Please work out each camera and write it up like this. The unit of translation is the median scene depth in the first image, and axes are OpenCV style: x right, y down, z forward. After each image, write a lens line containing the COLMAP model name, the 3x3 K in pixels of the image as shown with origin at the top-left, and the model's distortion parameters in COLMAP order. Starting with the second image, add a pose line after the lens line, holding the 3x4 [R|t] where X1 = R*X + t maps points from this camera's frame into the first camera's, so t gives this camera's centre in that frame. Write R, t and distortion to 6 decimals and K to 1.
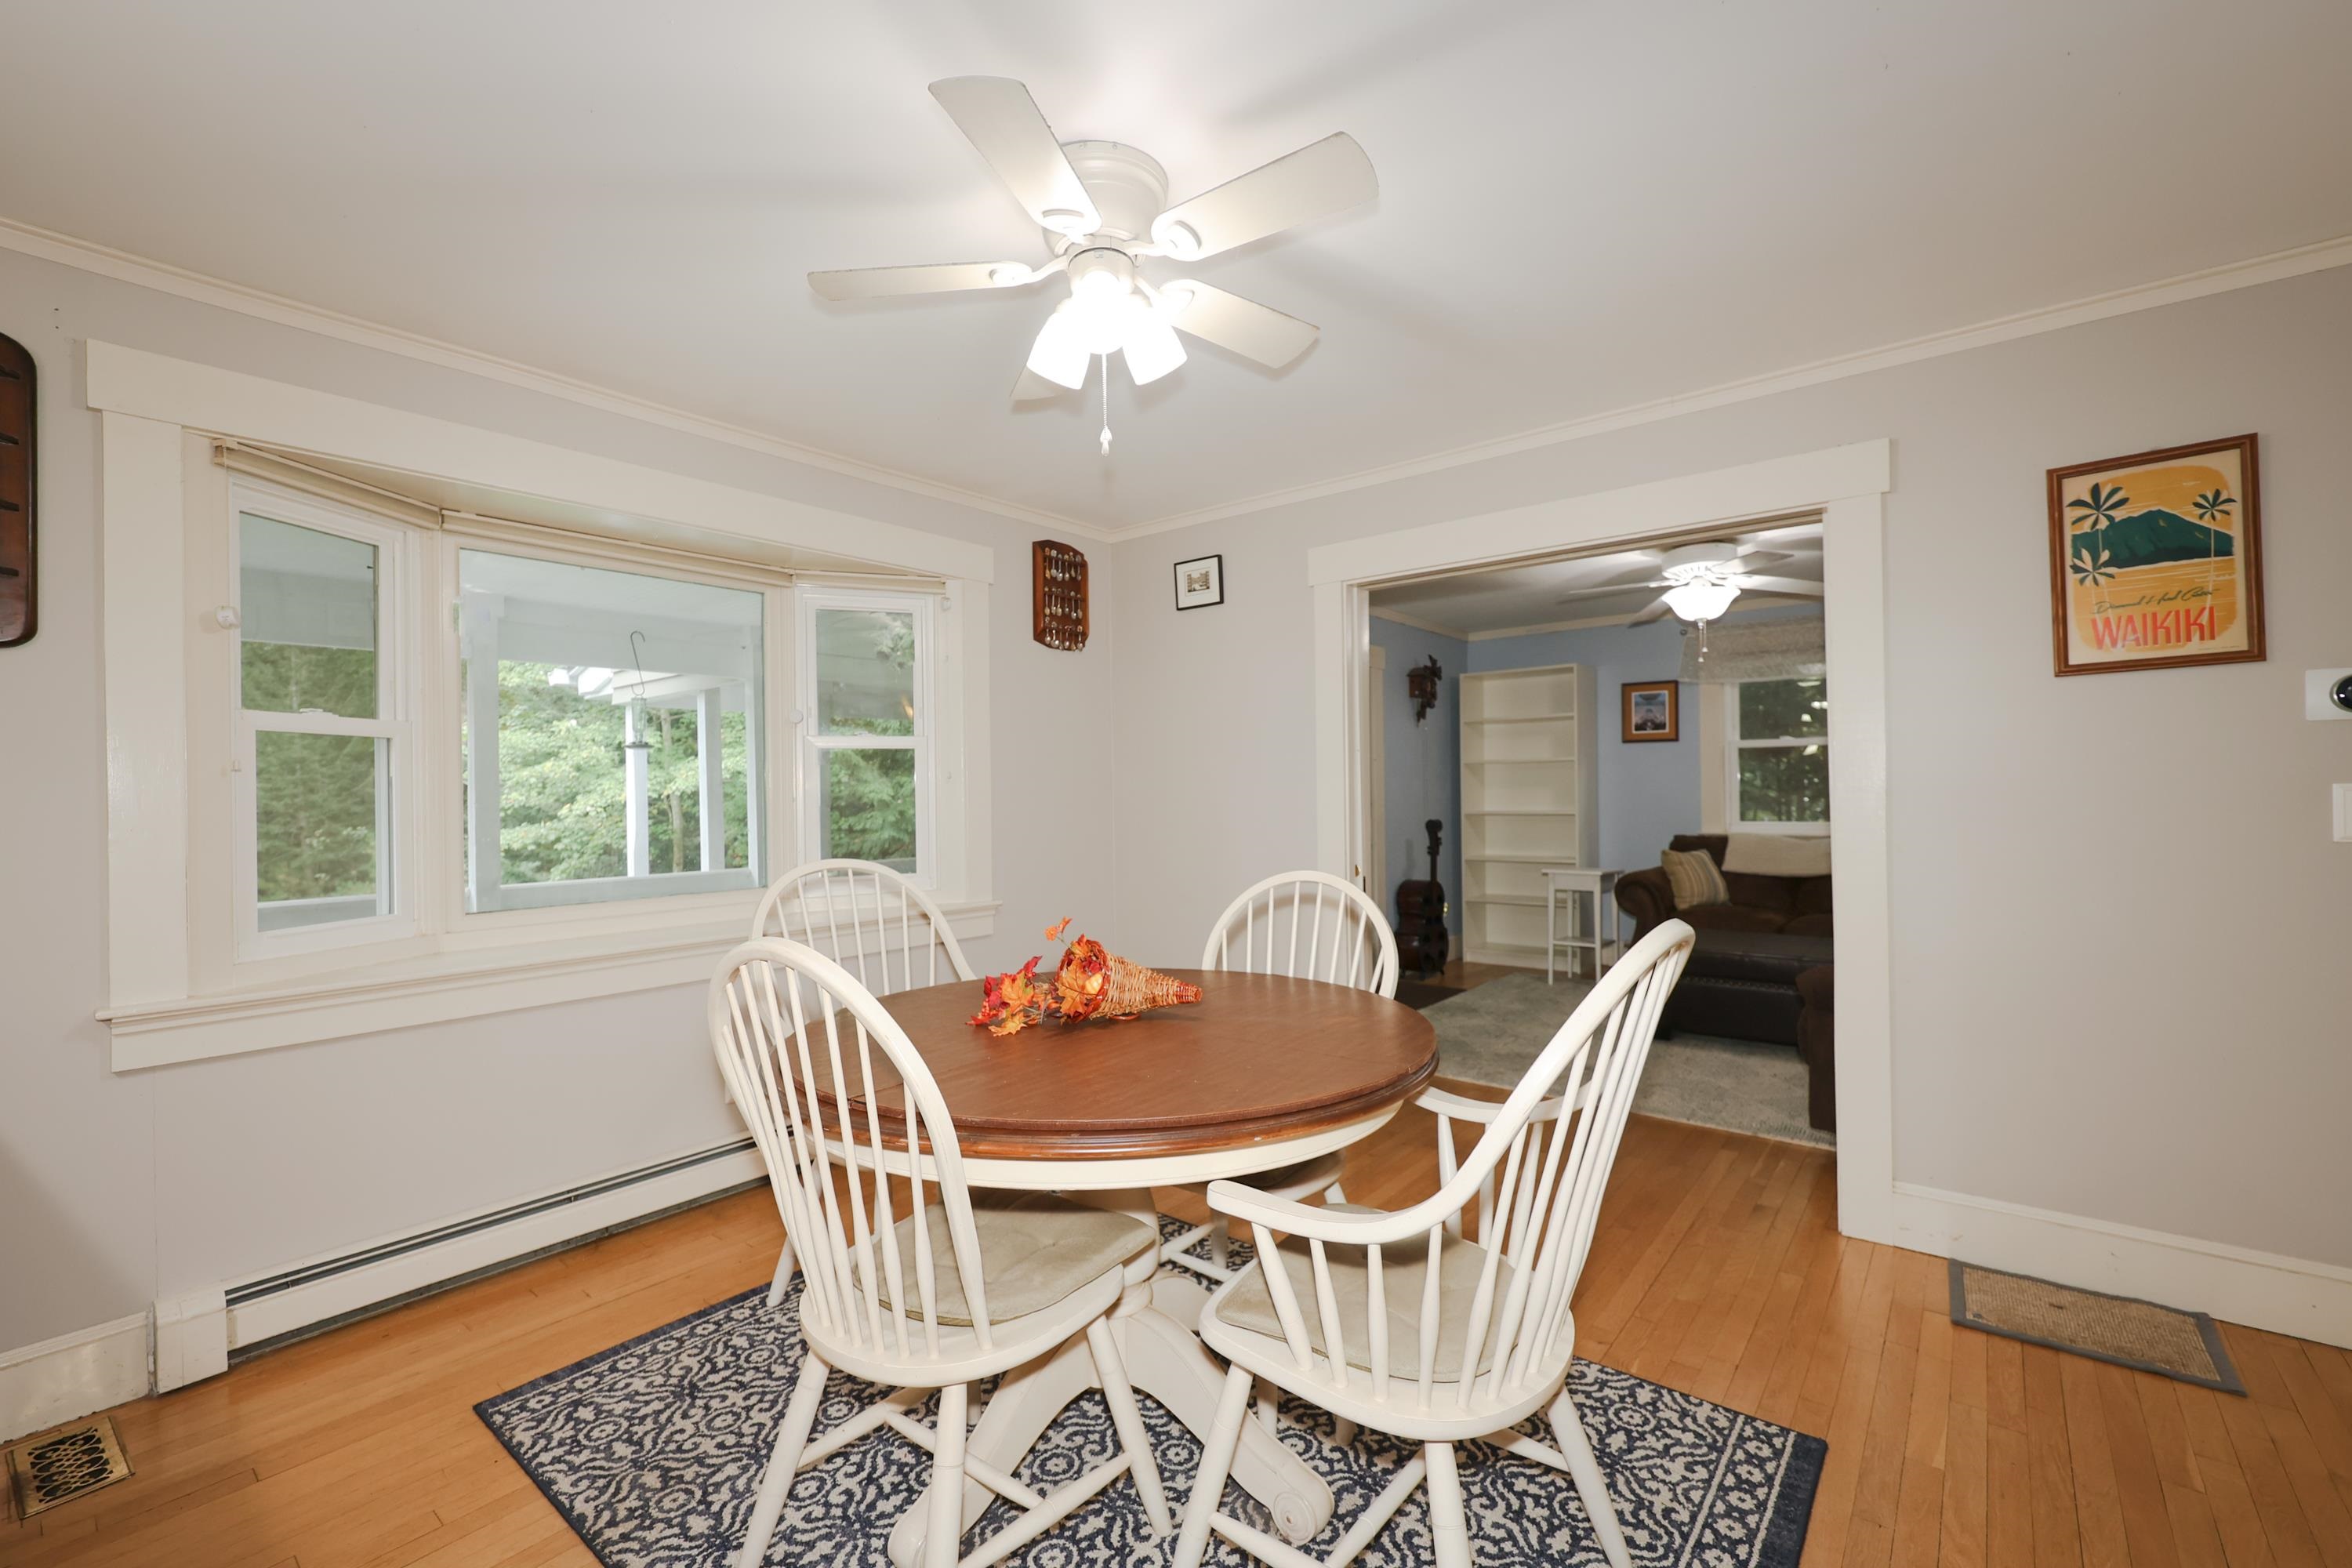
lens RADIAL K [[1000.7, 0, 1176.0], [0, 1000.7, 784.0], [0, 0, 1]] dist [-0.001528, -0.001410]
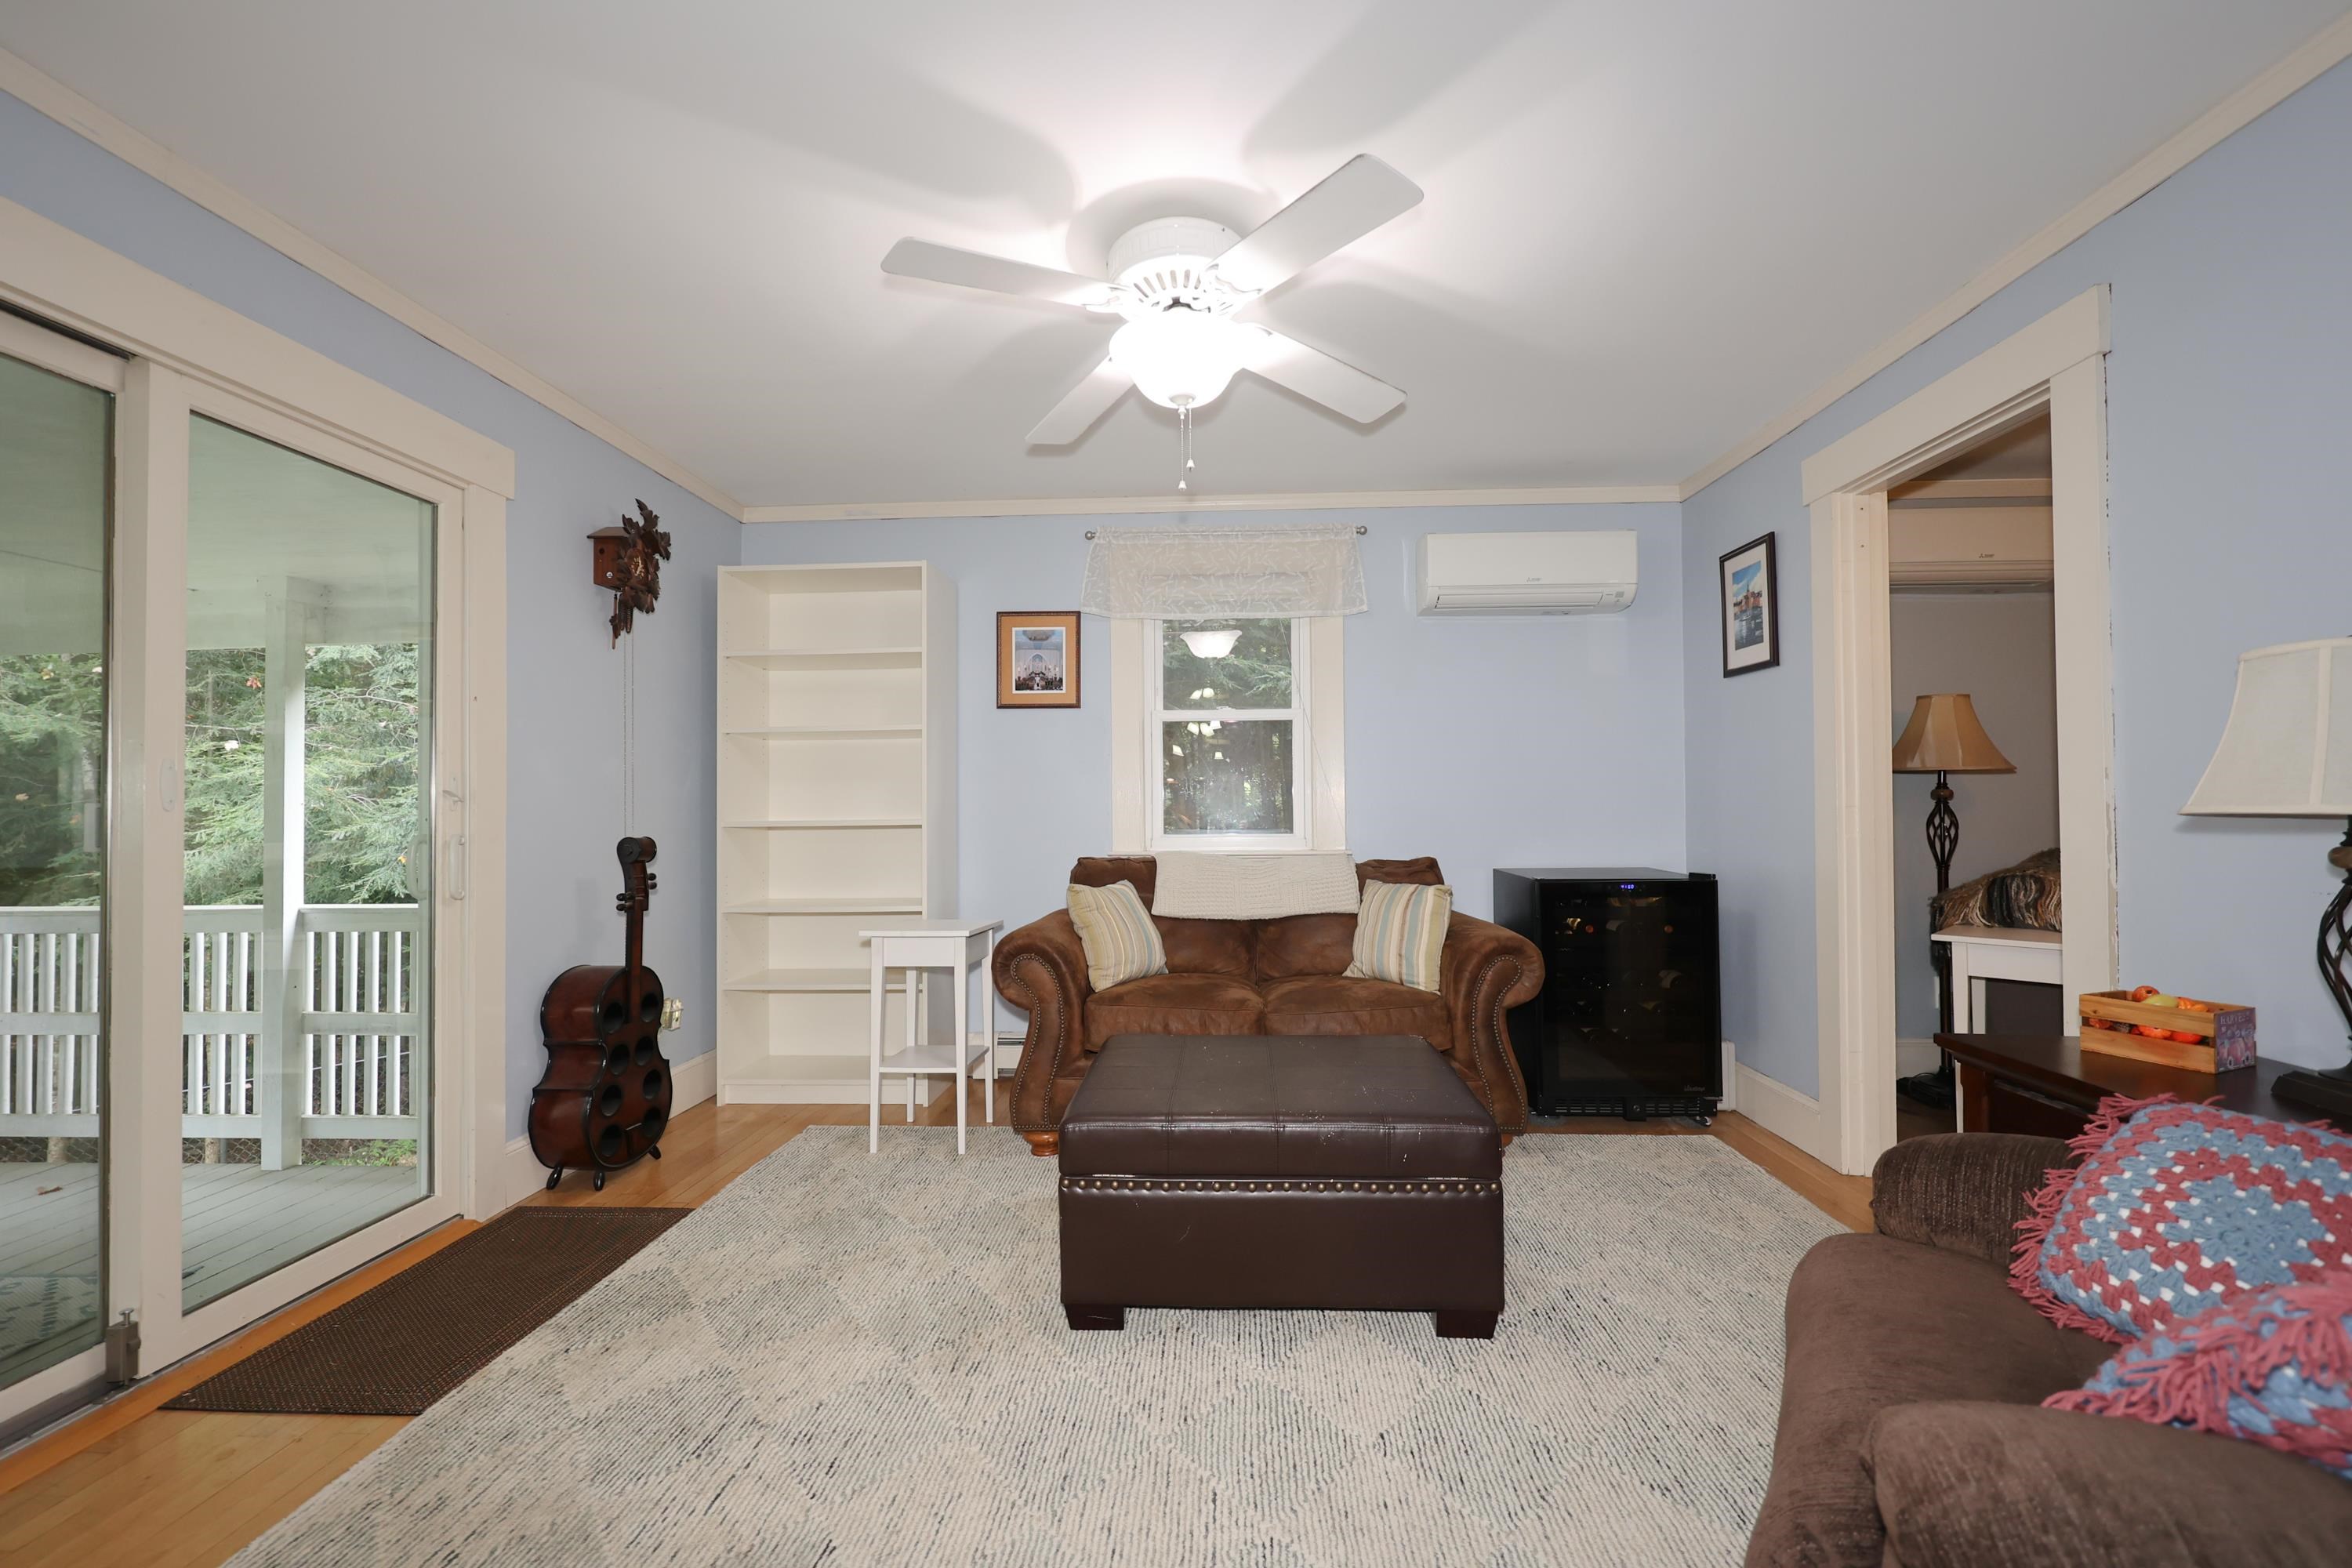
lens RADIAL K [[977.2, 0, 1176.0], [0, 977.2, 784.0], [0, 0, 1]] dist [-0.000363, -0.000028]
pose [[0.800157, 0.021580, 0.599402, 0.182804], [-0.005402, 0.999571, -0.028775, 0.022202], [-0.599766, 0.019786, 0.799931, 0.471982]]
